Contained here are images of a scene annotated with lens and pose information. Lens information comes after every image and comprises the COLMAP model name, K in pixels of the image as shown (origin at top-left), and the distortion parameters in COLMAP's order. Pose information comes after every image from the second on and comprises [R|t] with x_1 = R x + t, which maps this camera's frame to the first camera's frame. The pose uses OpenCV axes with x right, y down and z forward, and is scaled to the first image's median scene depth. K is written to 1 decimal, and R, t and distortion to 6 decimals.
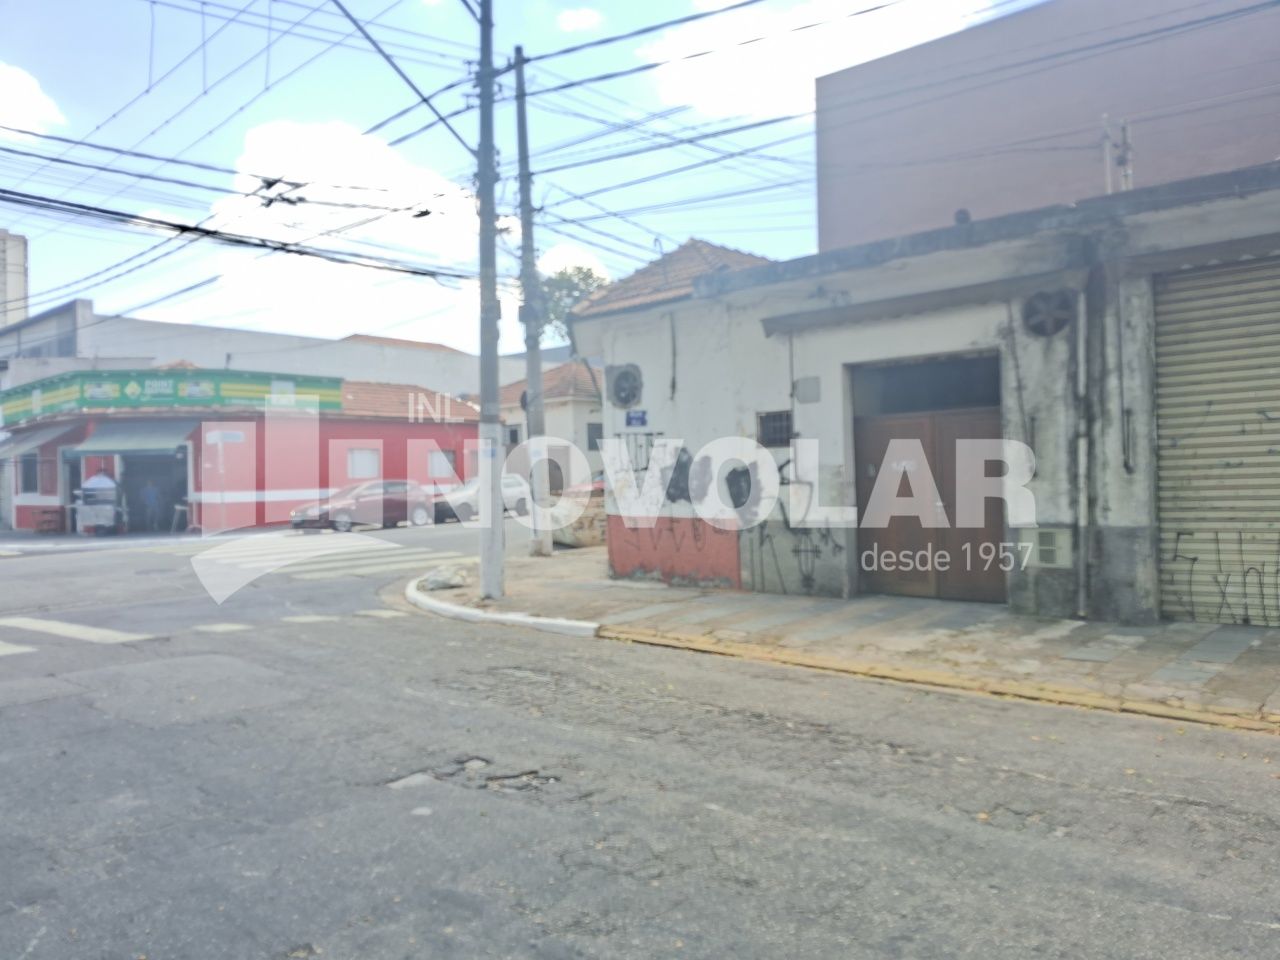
lens RADIAL K [[960.3, 0, 642.7], [0, 960.3, 483.4], [0, 0, 1]] dist [0.088202, -0.162931]
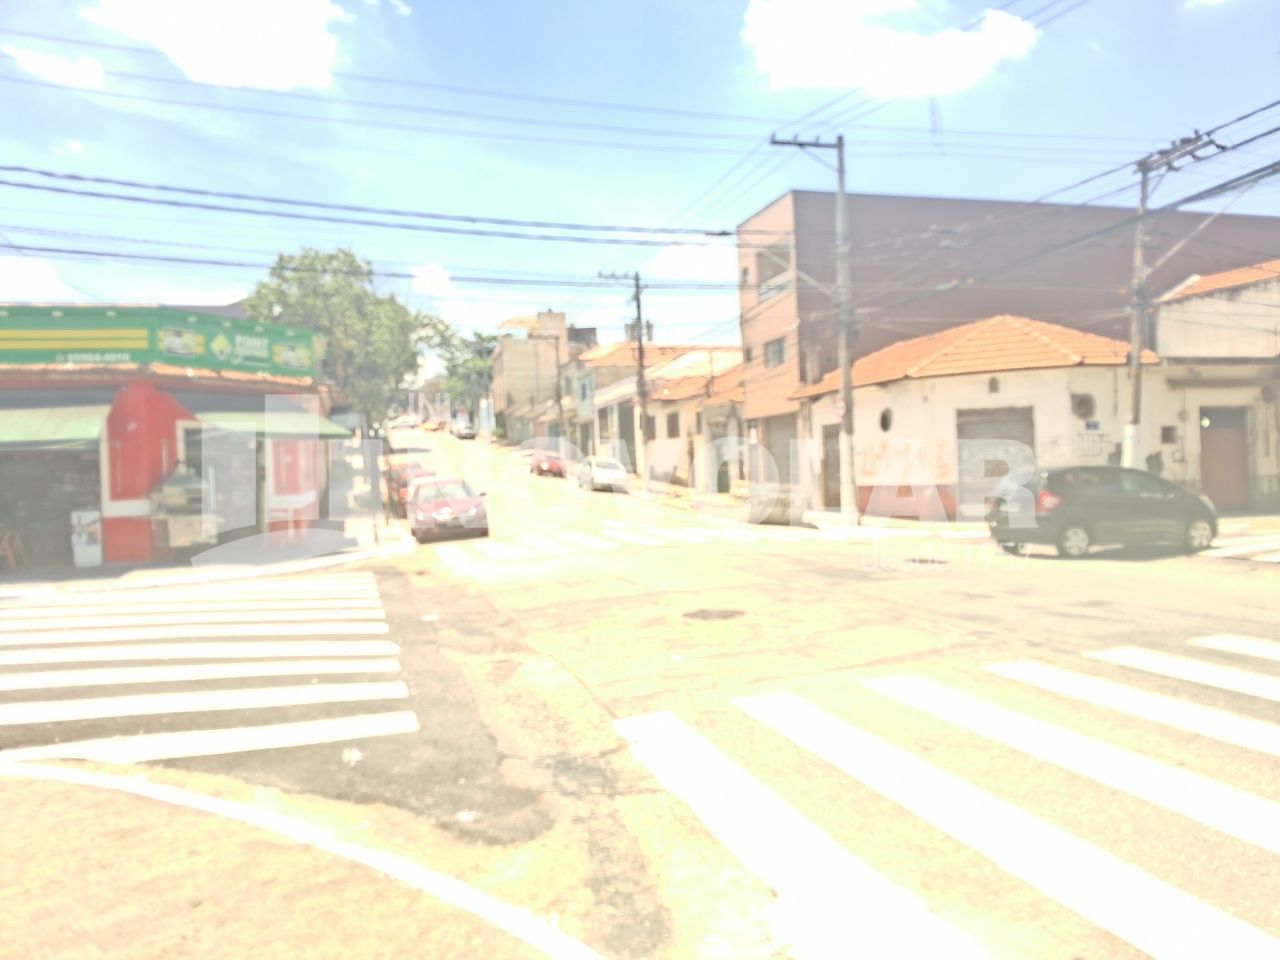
lens RADIAL K [[960.3, 0, 642.7], [0, 960.3, 483.4], [0, 0, 1]] dist [0.088202, -0.162931]
pose [[0.533217, -0.004100, 0.845969, -2.639280], [0.025589, 0.999609, -0.011284, 0.049557], [-0.845592, 0.027664, 0.533113, 1.034153]]
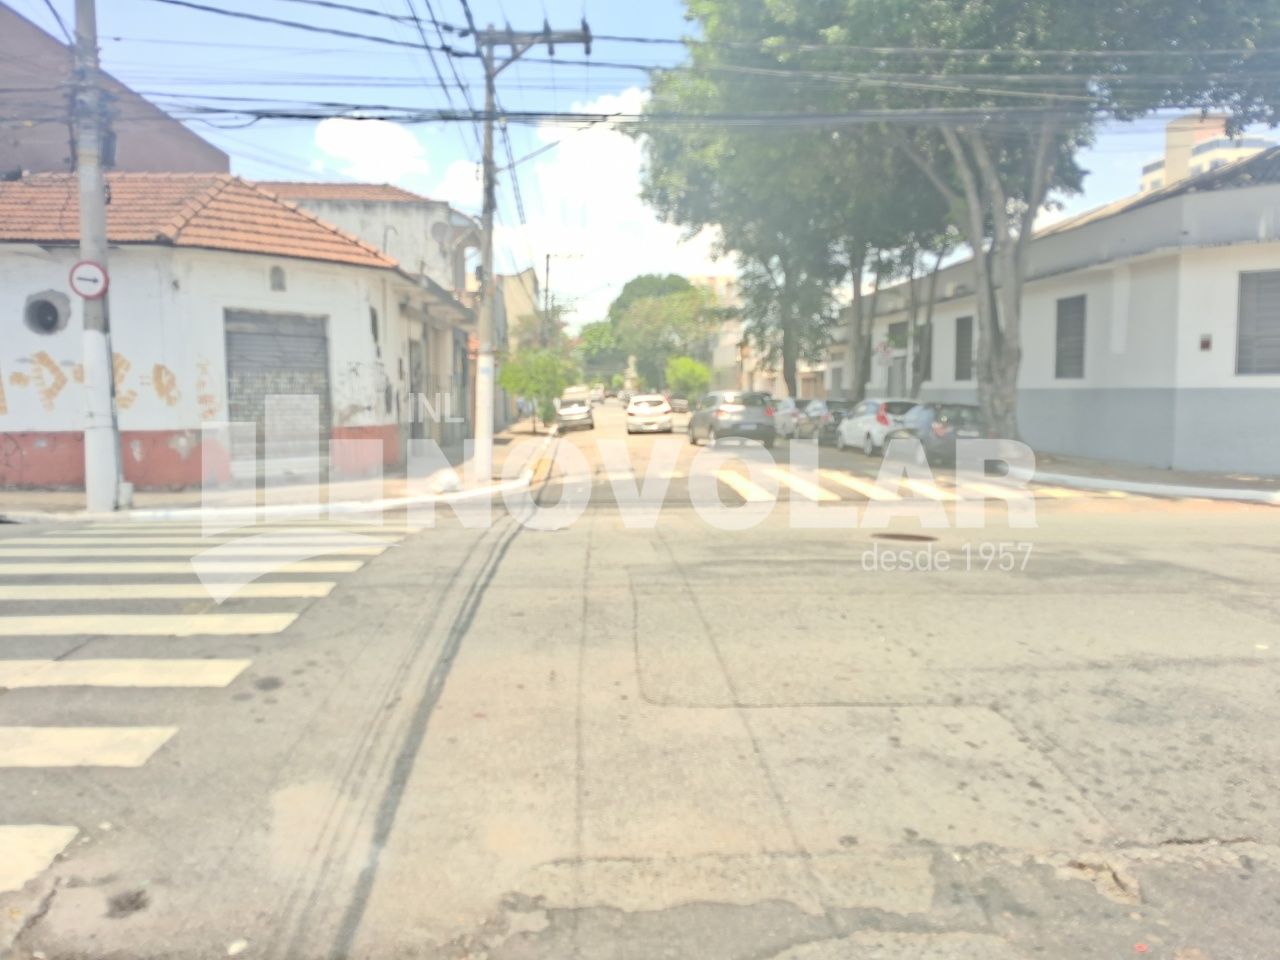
lens RADIAL K [[960.3, 0, 642.7], [0, 960.3, 483.4], [0, 0, 1]] dist [0.088202, -0.162931]
pose [[-0.705480, -0.048342, 0.707079, -1.674705], [0.015216, 0.996408, 0.083305, 0.011640], [-0.708566, 0.069529, -0.702210, 2.331729]]
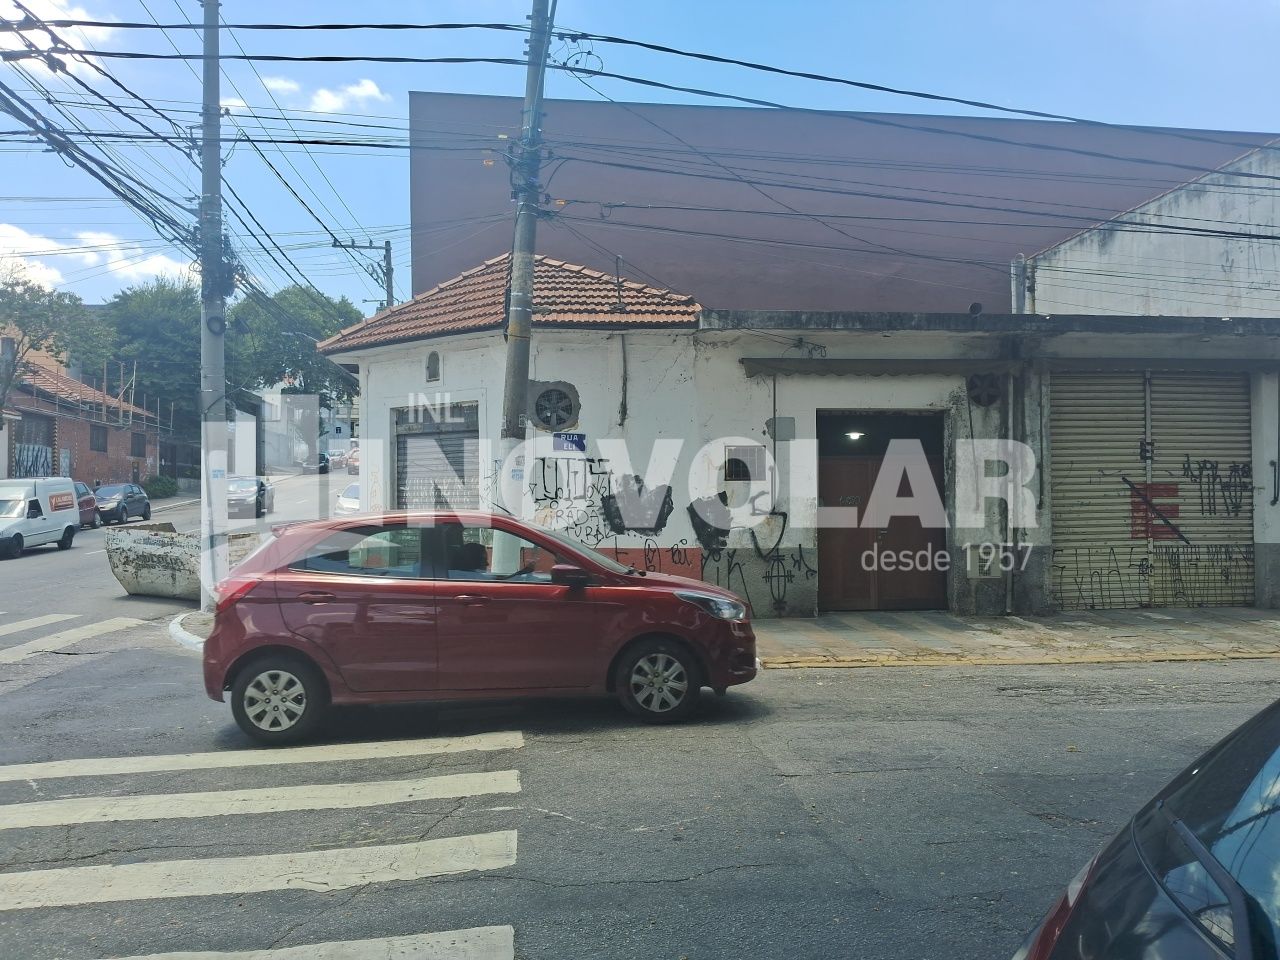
lens RADIAL K [[960.3, 0, 642.7], [0, 960.3, 483.4], [0, 0, 1]] dist [0.088202, -0.162931]
pose [[0.660268, 0.030402, 0.750415, -0.893066], [-0.005227, 0.999342, -0.035888, 0.006042], [-0.751012, 0.019773, 0.659992, 0.468834]]
